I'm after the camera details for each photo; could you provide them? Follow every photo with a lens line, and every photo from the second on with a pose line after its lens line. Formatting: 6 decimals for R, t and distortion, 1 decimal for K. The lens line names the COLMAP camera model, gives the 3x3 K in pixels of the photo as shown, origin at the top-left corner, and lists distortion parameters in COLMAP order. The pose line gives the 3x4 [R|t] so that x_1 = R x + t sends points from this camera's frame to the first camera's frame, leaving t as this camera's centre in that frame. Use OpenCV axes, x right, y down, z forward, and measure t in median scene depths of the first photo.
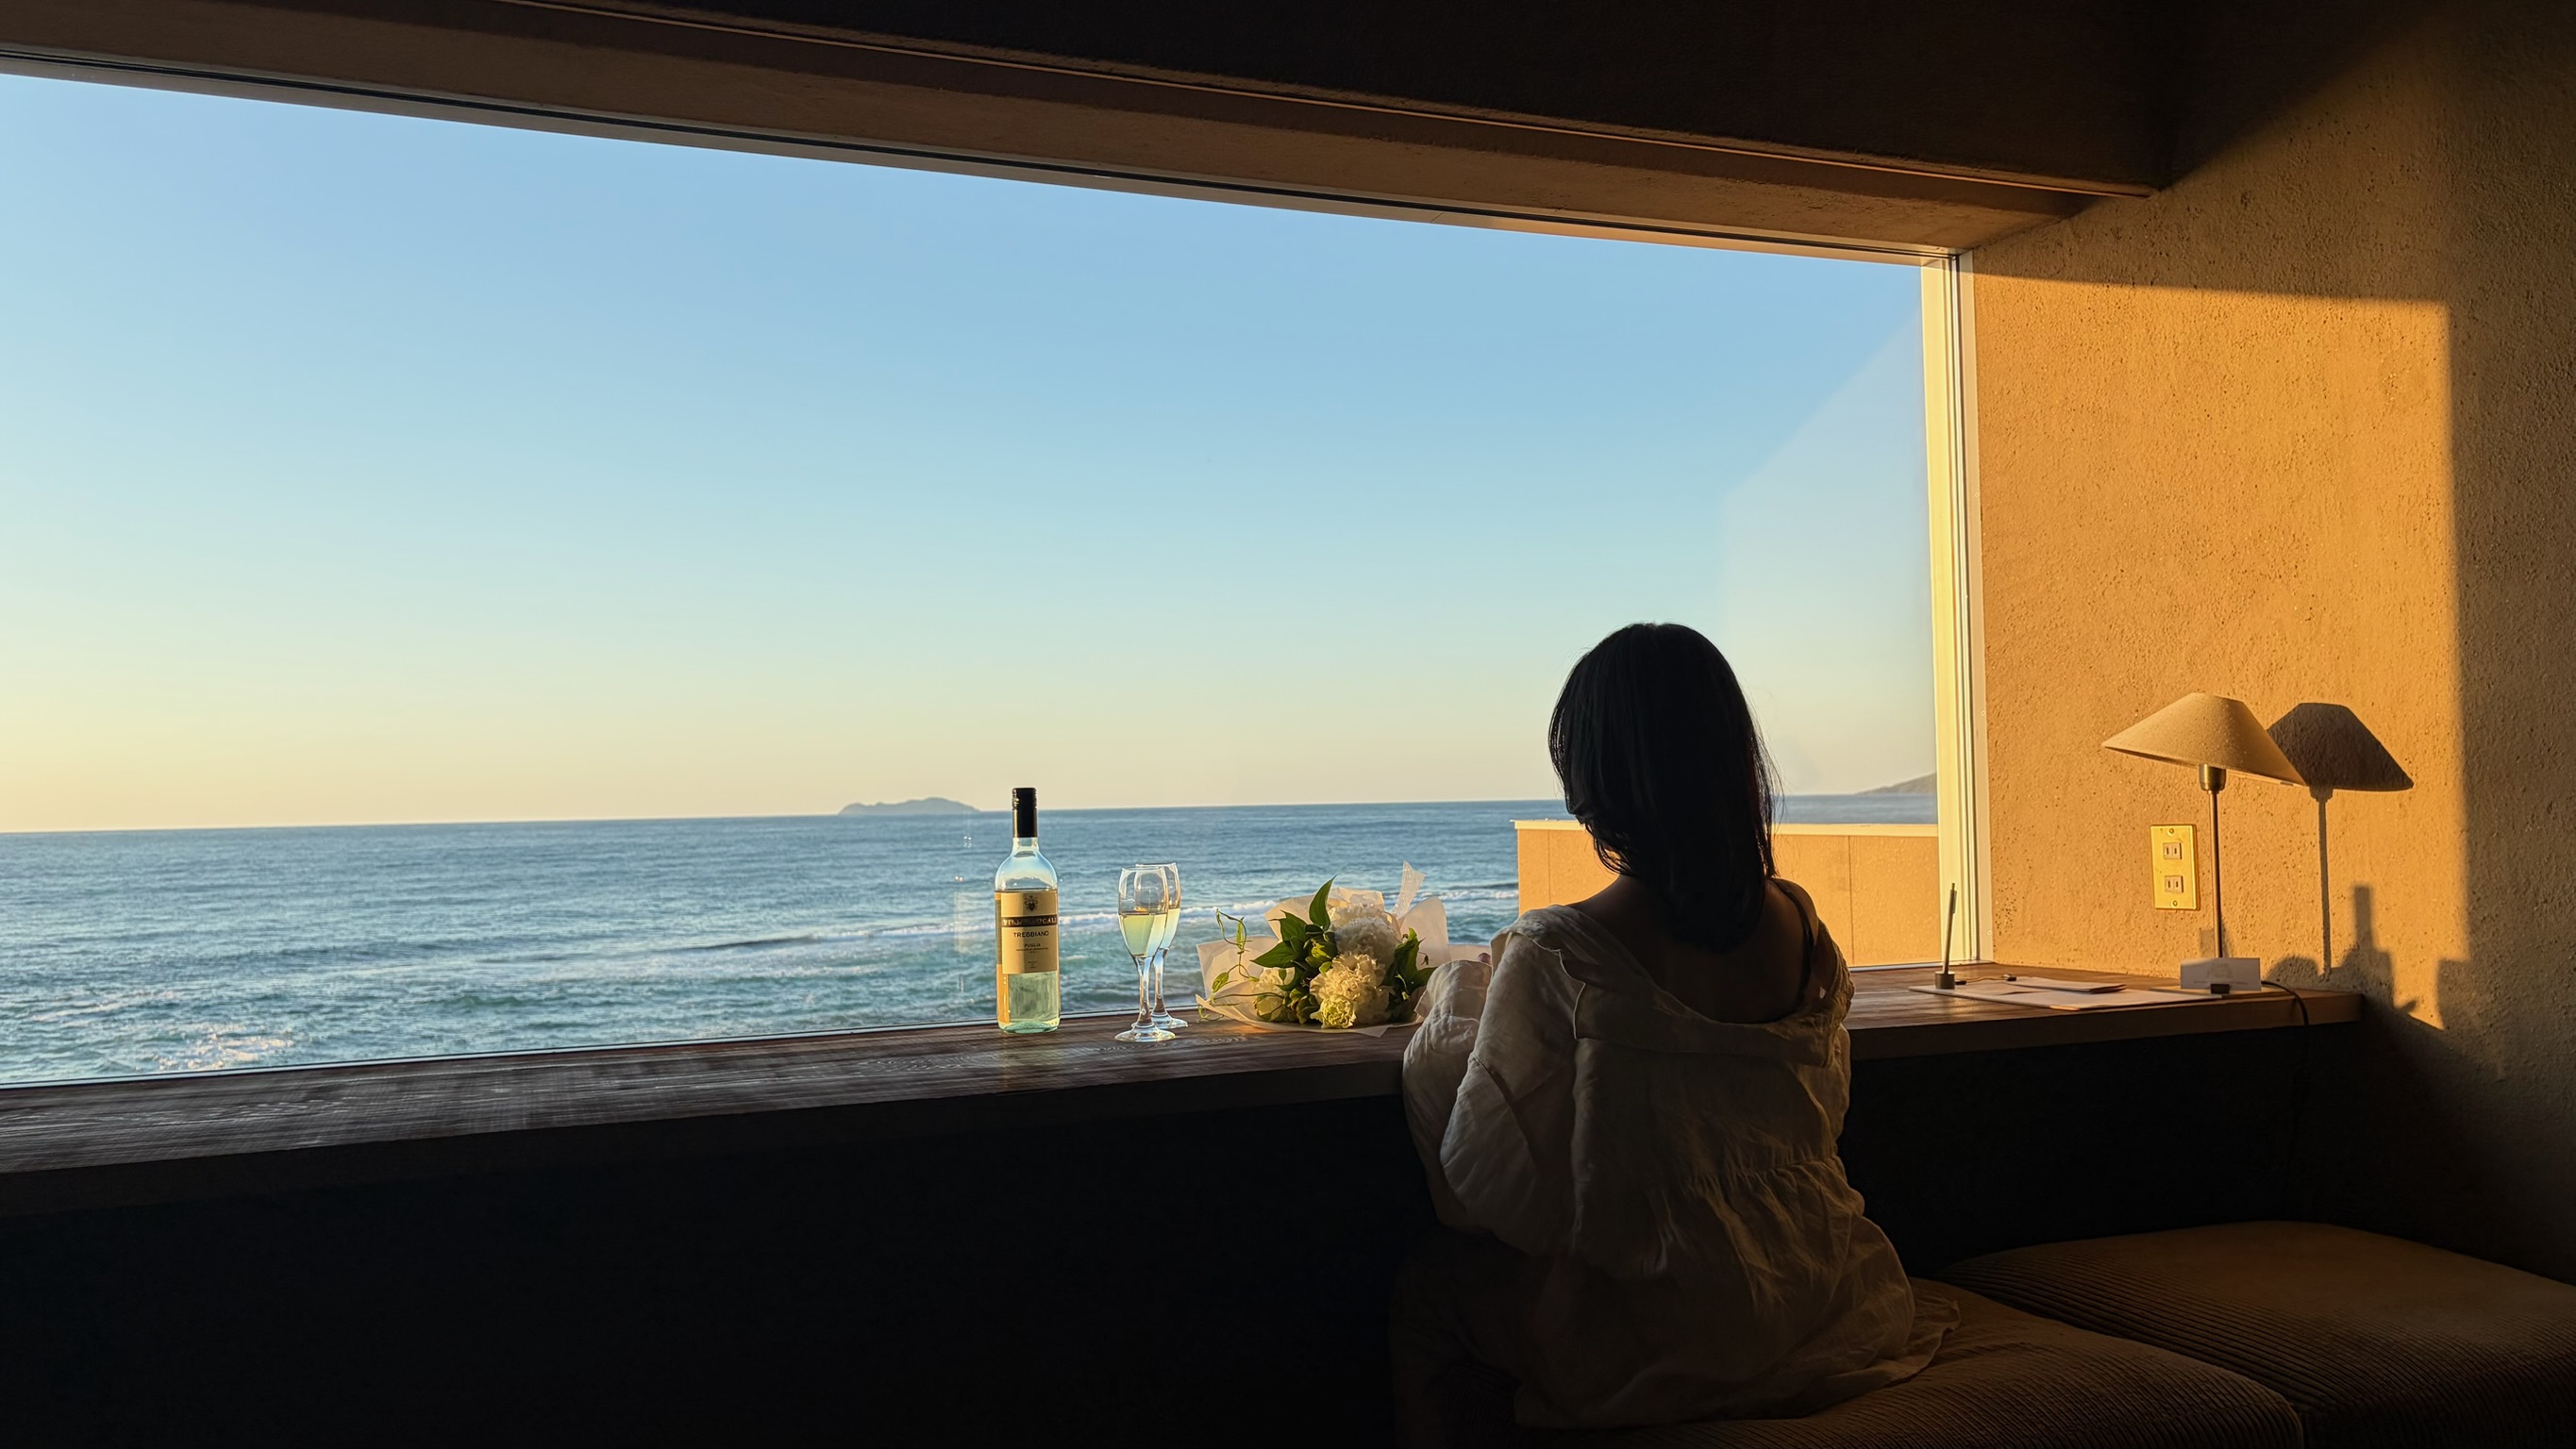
lens RADIAL K [[1916.7, 0, 1288.0], [0, 1916.7, 724.5], [0, 0, 1]] dist [-0.002041, -0.002100]
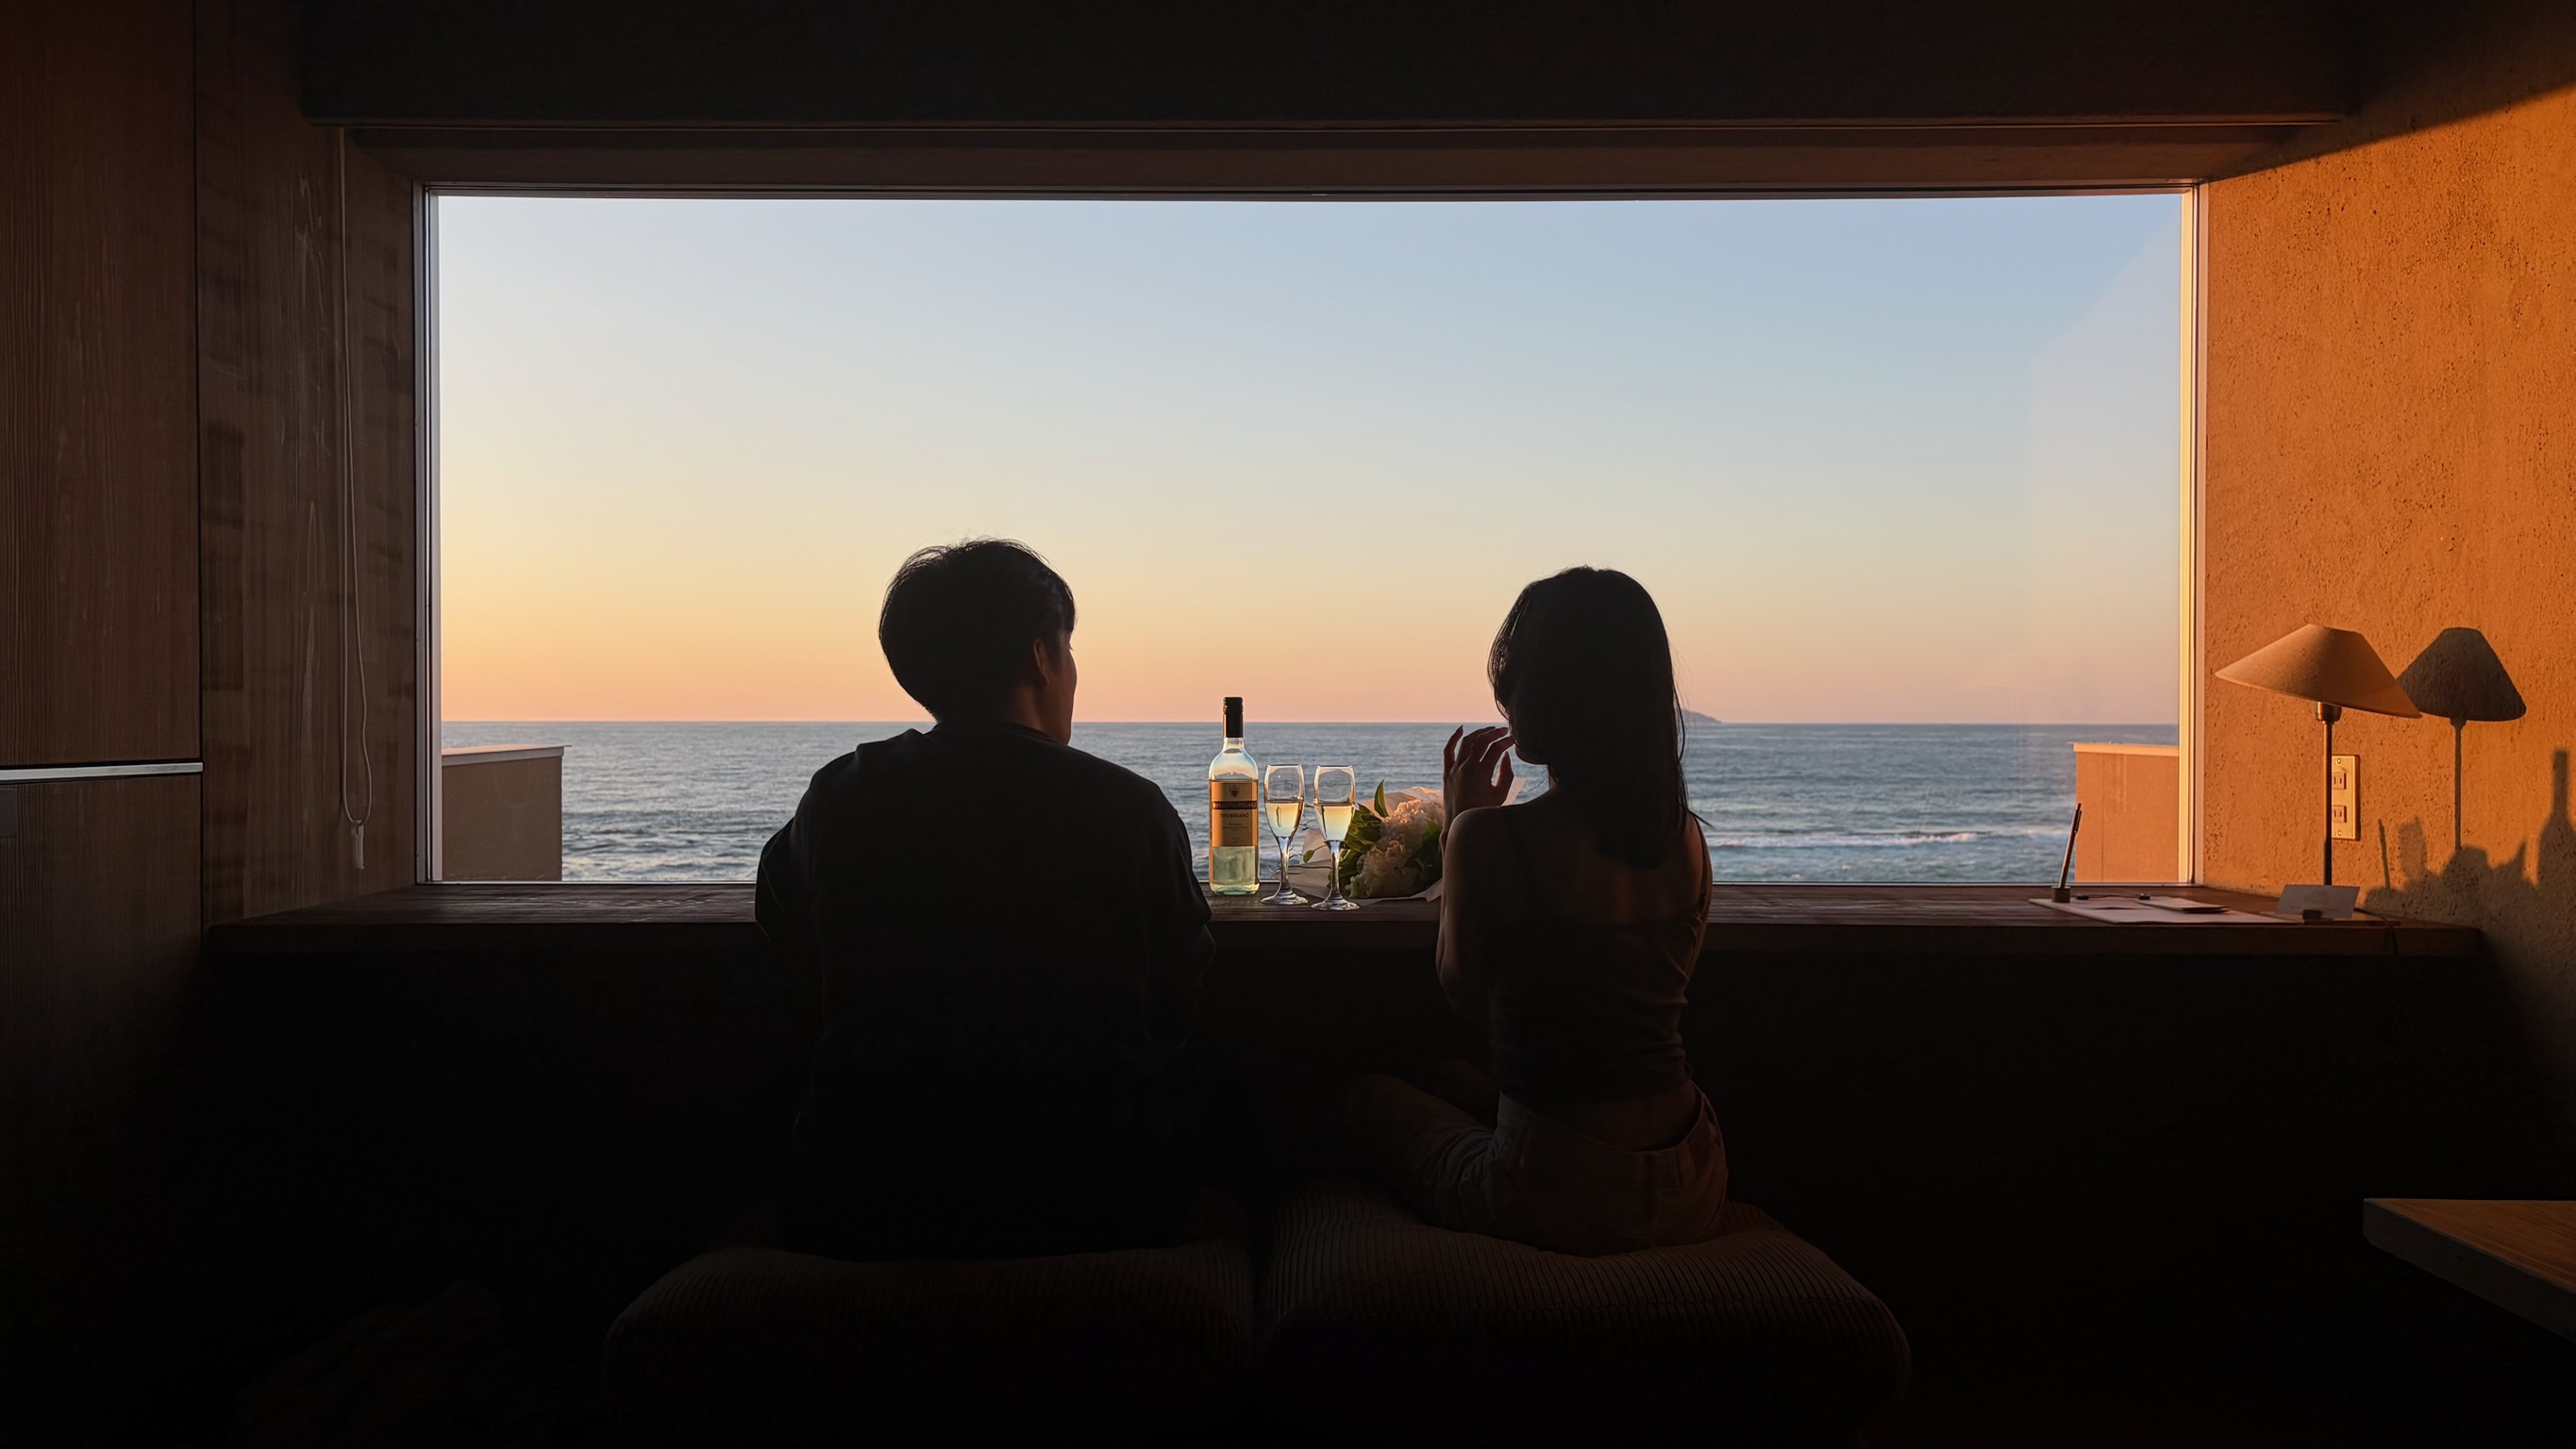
lens RADIAL K [[1916.7, 0, 1288.0], [0, 1916.7, 724.5], [0, 0, 1]] dist [-0.002041, -0.002100]
pose [[0.936976, 0.021986, -0.348702, 0.324252], [-0.005955, 0.998878, 0.046979, -0.007848], [0.349344, -0.041941, 0.936055, -0.144205]]
